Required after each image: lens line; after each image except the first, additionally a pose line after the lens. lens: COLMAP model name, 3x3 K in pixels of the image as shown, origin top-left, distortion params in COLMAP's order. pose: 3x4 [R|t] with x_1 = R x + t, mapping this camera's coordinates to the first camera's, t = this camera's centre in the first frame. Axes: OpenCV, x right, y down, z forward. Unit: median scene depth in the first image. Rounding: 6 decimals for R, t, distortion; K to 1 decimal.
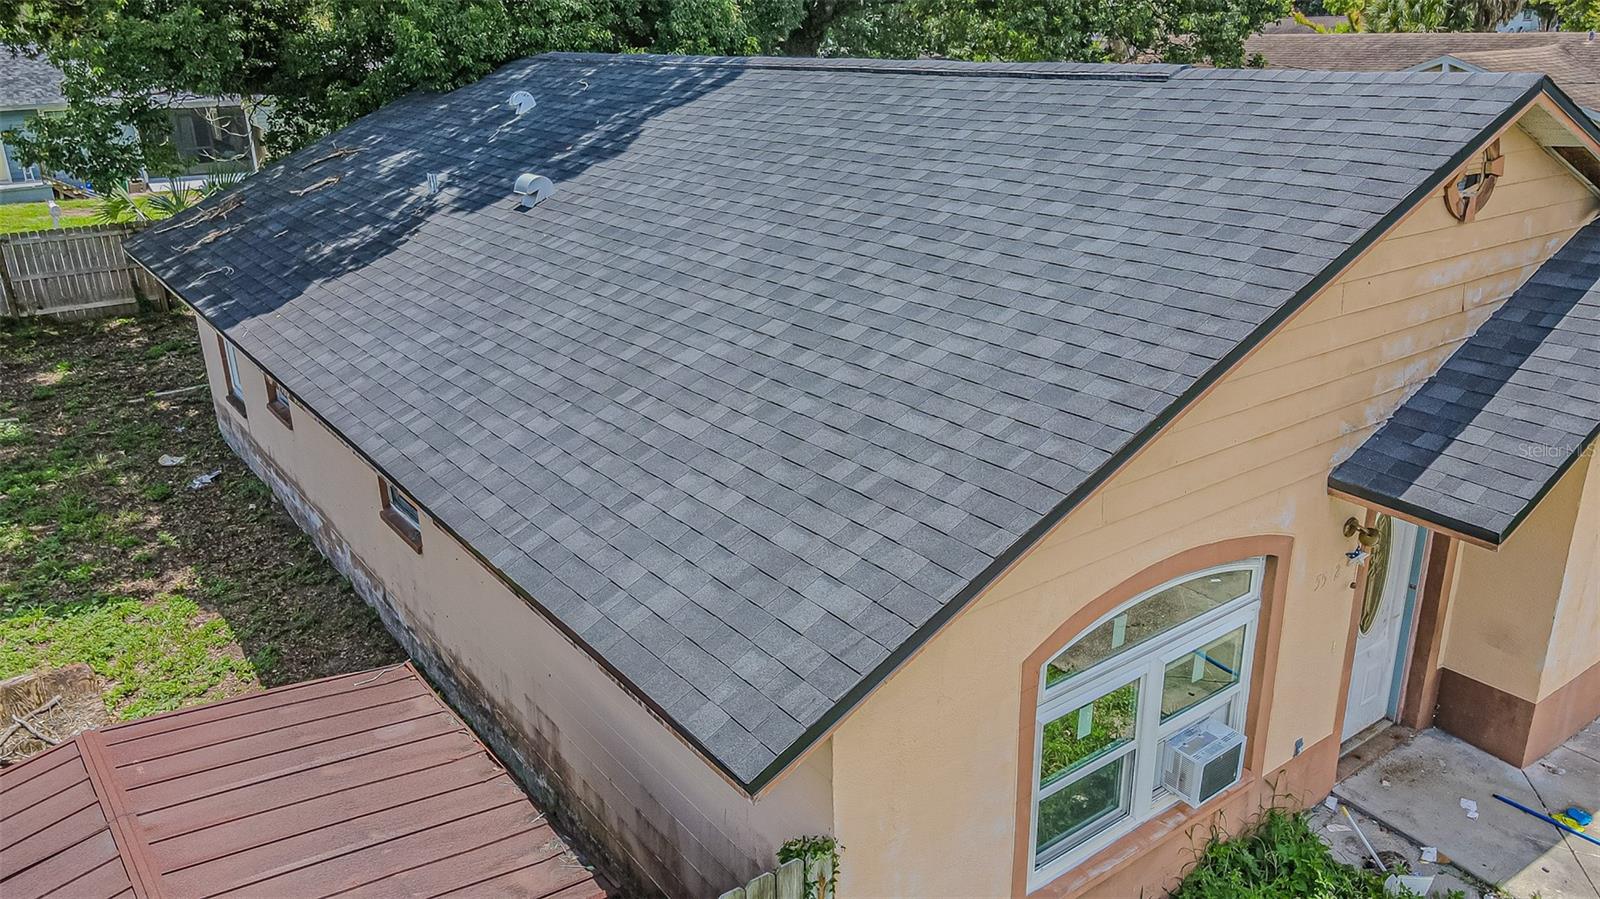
lens RADIAL K [[1181.1, 0, 800.0], [0, 1181.1, 449.5], [0, 0, 1]] dist [0.015409, 0.010512]
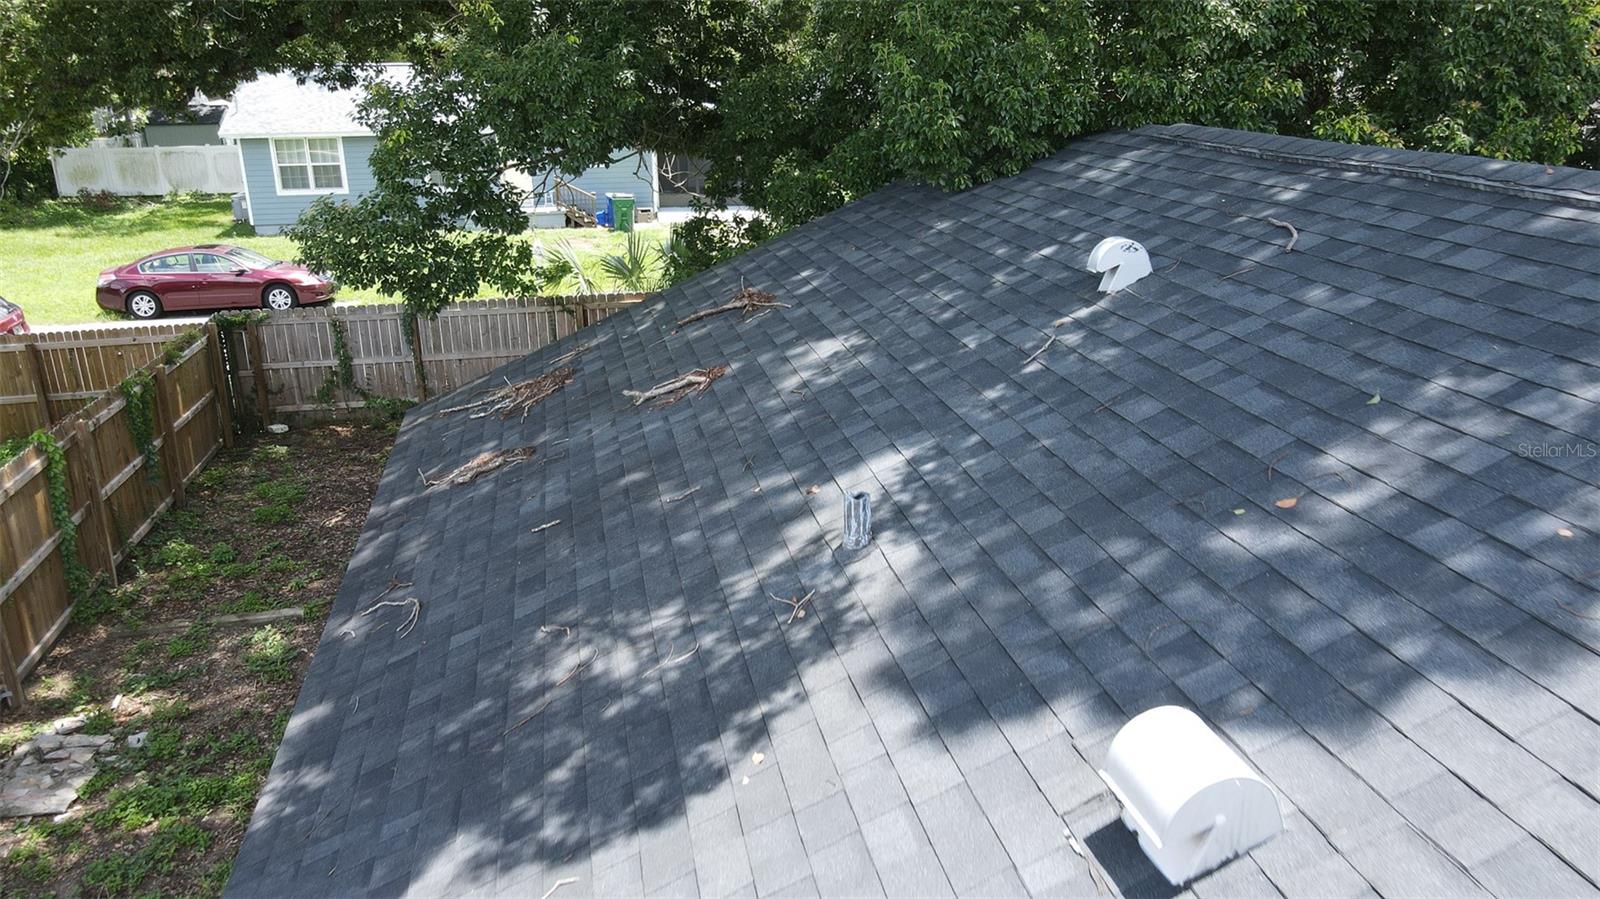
lens RADIAL K [[1182.6, 0, 800.0], [0, 1182.6, 449.5], [0, 0, 1]] dist [-0.005786, 0.034108]
pose [[0.909873, 0.145253, -0.388628, -0.205819], [-0.150614, 0.988450, 0.016817, -0.271795], [0.386582, 0.043231, 0.921241, 0.720982]]
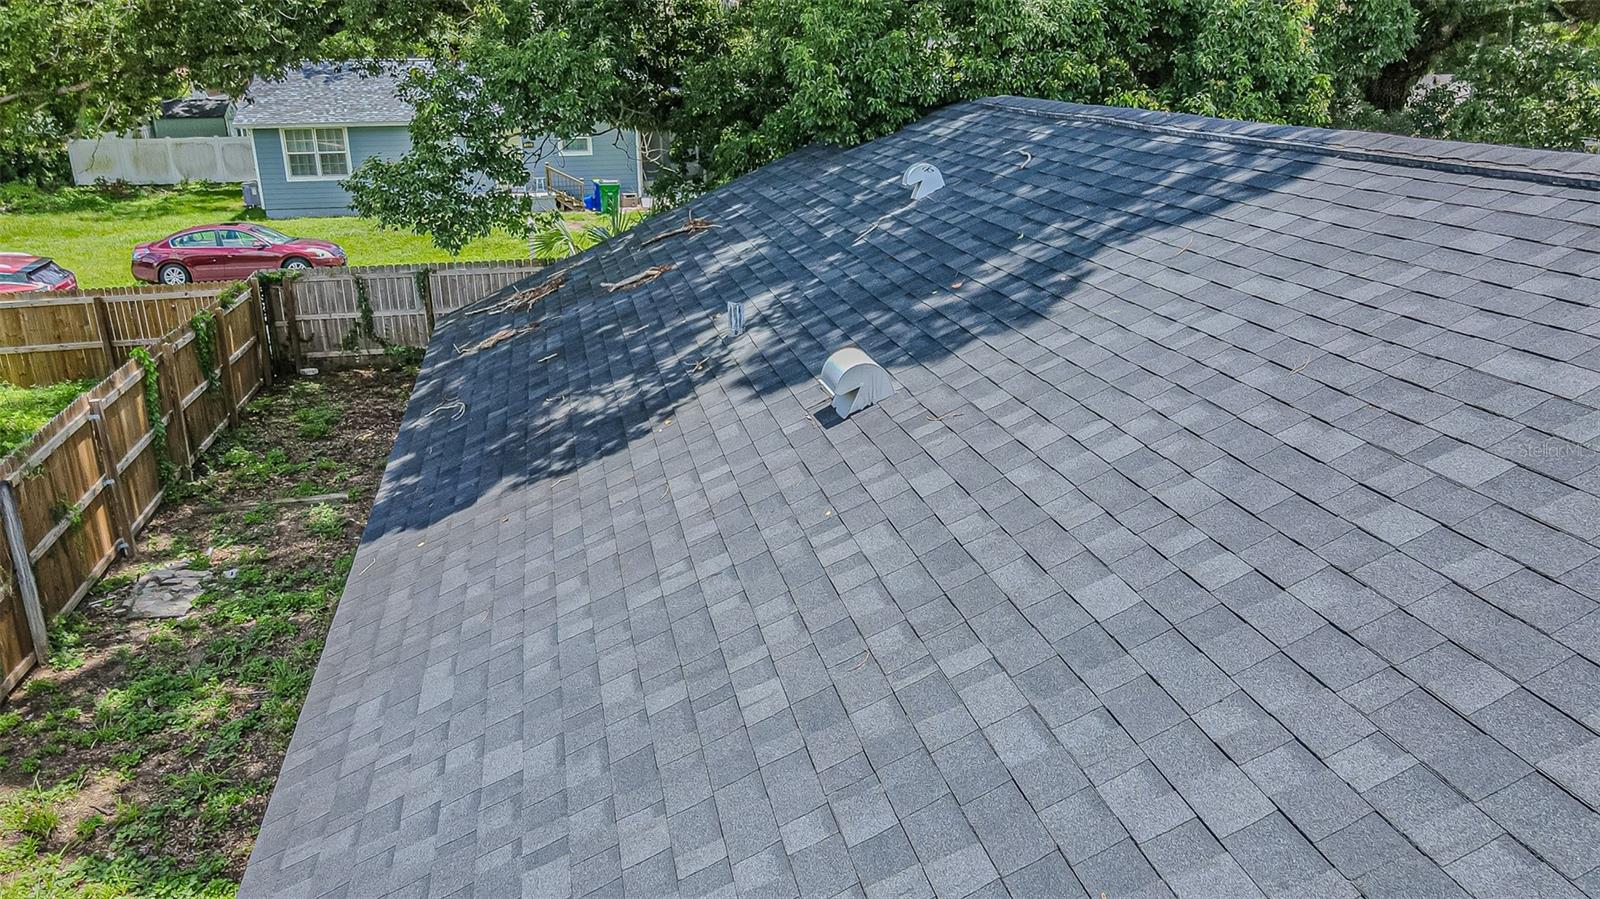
lens RADIAL K [[1182.6, 0, 800.0], [0, 1182.6, 449.5], [0, 0, 1]] dist [-0.005786, 0.034108]
pose [[0.913550, 0.143276, -0.380655, -0.044061], [-0.147943, 0.988847, 0.017140, -0.189906], [0.378865, 0.040657, 0.924558, 0.498301]]
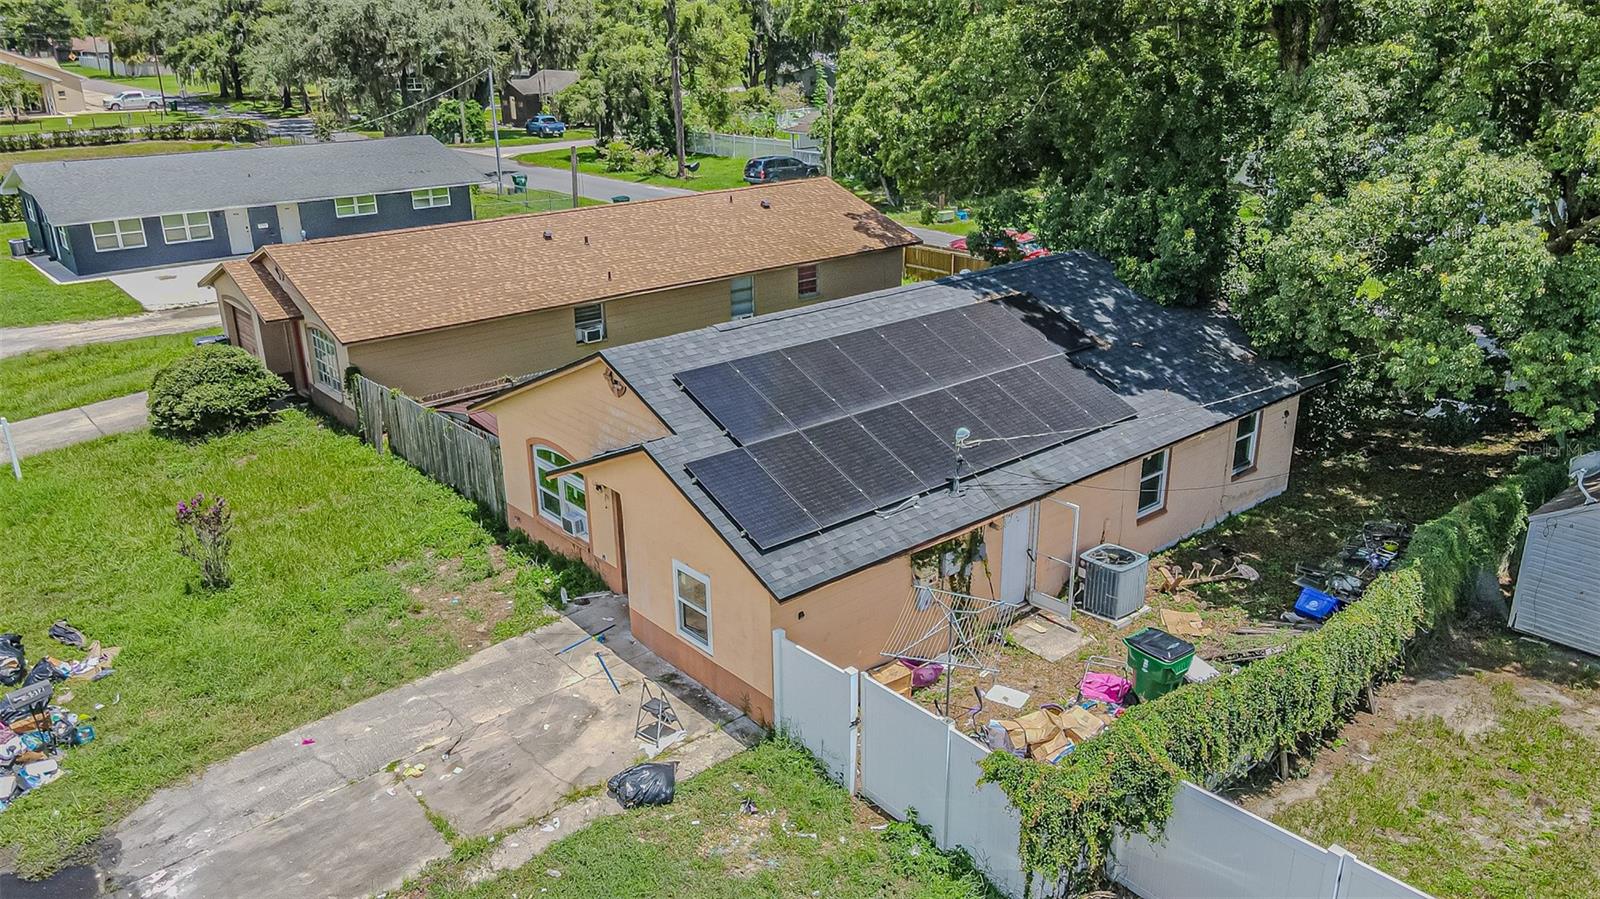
lens RADIAL K [[1182.6, 0, 800.0], [0, 1182.6, 449.5], [0, 0, 1]] dist [-0.005786, 0.034108]
pose [[0.085045, 0.368214, -0.925843, 2.003474], [-0.338912, 0.884494, 0.320638, -0.699185], [0.936966, 0.286511, 0.200014, 0.544020]]
